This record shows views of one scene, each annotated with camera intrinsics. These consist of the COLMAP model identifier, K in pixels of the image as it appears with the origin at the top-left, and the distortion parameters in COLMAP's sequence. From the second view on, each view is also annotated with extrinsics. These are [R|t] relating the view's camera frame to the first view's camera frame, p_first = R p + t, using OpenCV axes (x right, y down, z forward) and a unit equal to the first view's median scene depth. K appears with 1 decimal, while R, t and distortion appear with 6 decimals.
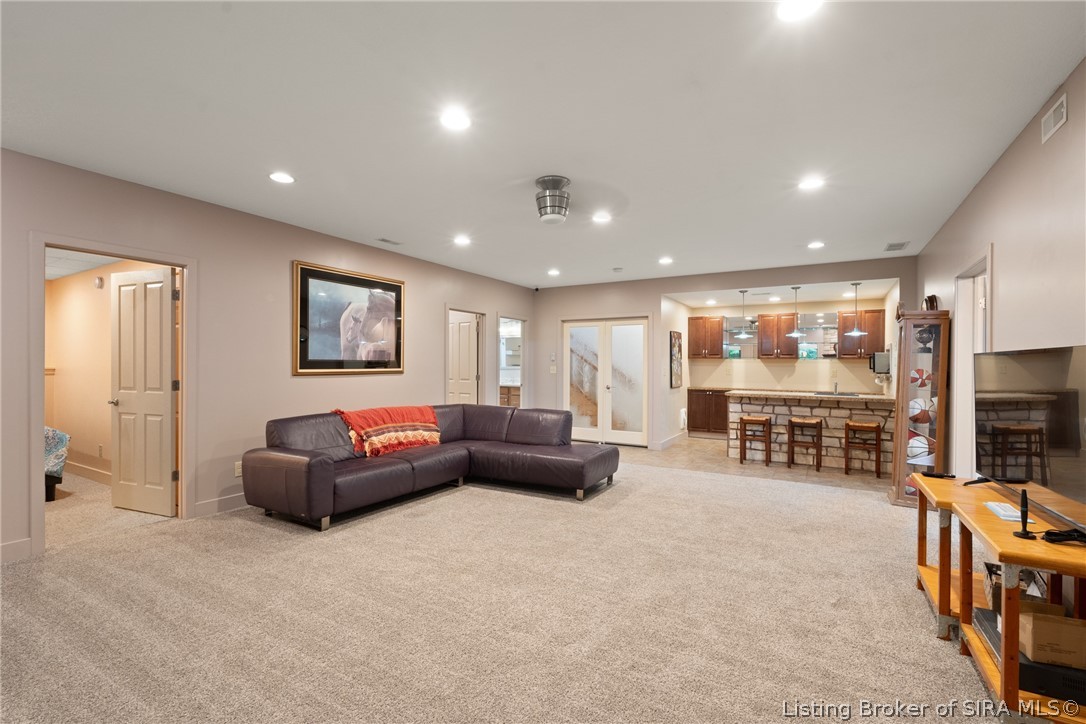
lens RADIAL K [[491.3, 0, 534.5], [0, 491.3, 370.4], [0, 0, 1]] dist [-0.003472, -0.000549]
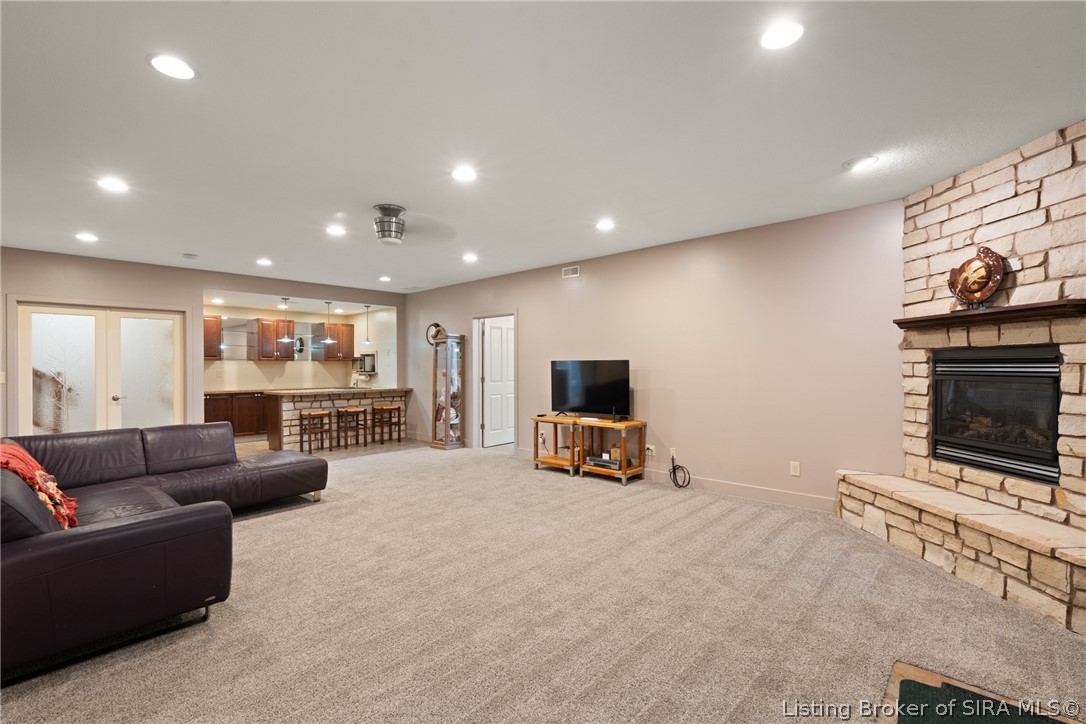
lens RADIAL K [[491.3, 0, 554.3], [0, 491.3, 362.0], [0, 0, 1]] dist [-0.003472, -0.000549]
pose [[0.194602, -0.000543, 0.980882, -0.546914], [0.017853, 0.999836, -0.002988, -0.008040], [-0.980720, 0.018093, 0.194580, 0.215937]]
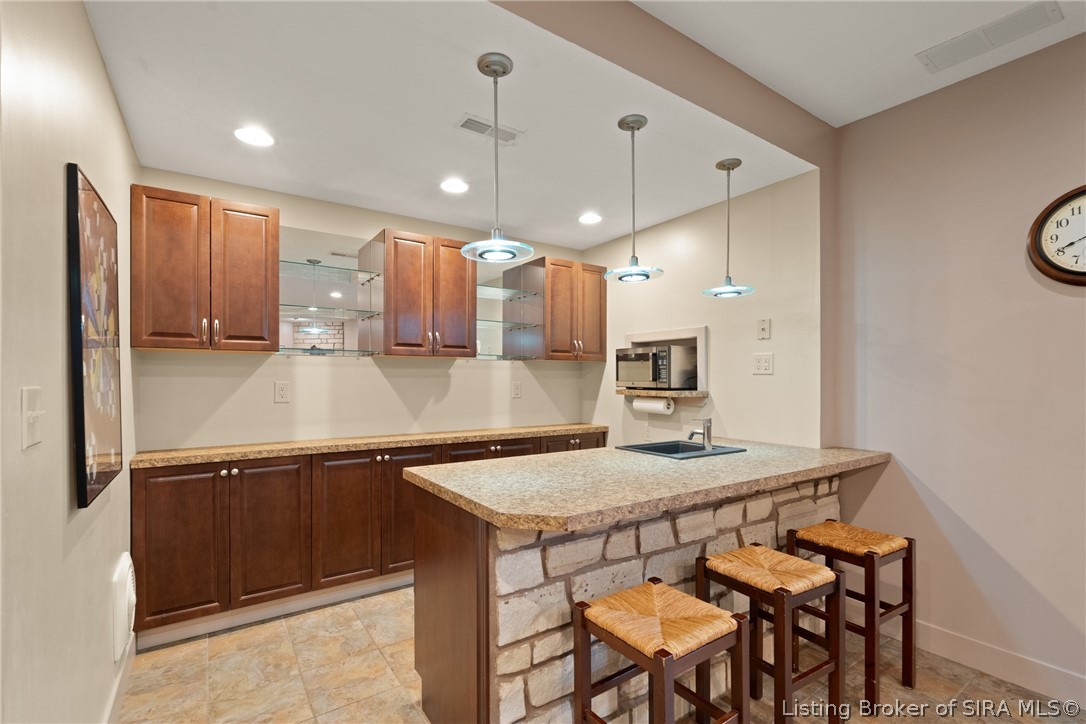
lens RADIAL K [[491.3, 0, 546.5], [0, 491.3, 370.6], [0, 0, 1]] dist [-0.003472, -0.000549]
pose [[0.411323, 0.005575, 0.911472, 0.222252], [0.011479, 0.999870, -0.011295, -0.008612], [-0.911417, 0.015109, 0.411206, 0.915385]]
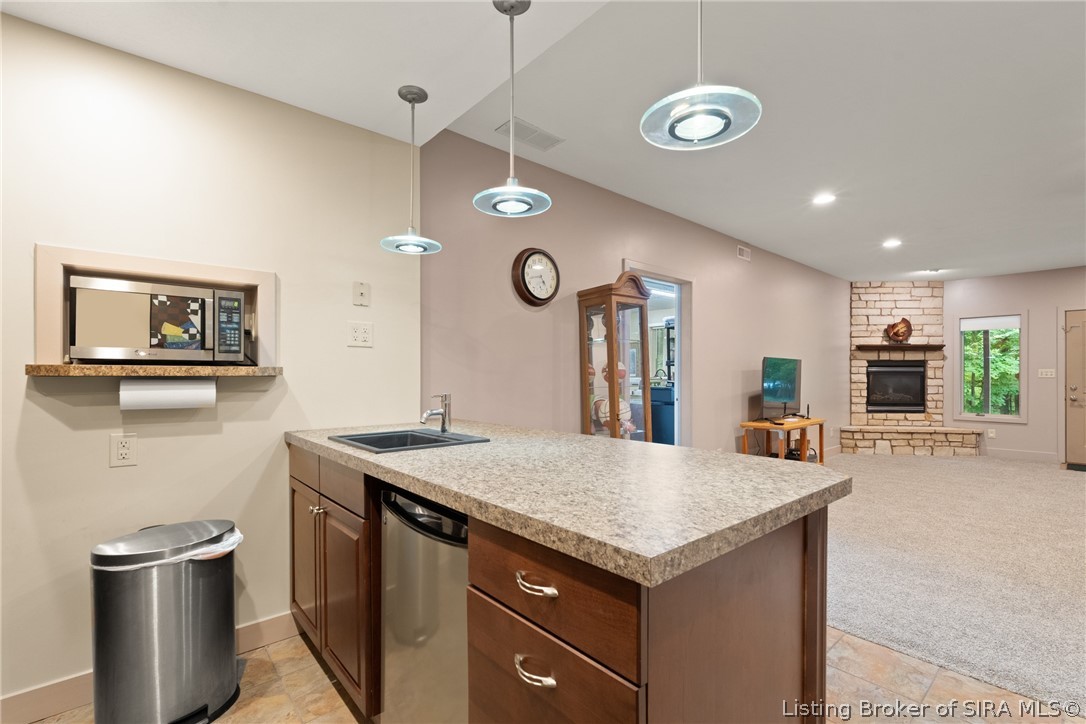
lens RADIAL K [[491.3, 0, 513.5], [0, 491.3, 375.1], [0, 0, 1]] dist [-0.003472, -0.000549]
pose [[-0.947162, -0.009527, 0.320613, 0.453769], [-0.005641, 0.999899, 0.013046, 0.007226], [-0.320705, 0.010548, -0.947121, 1.218348]]
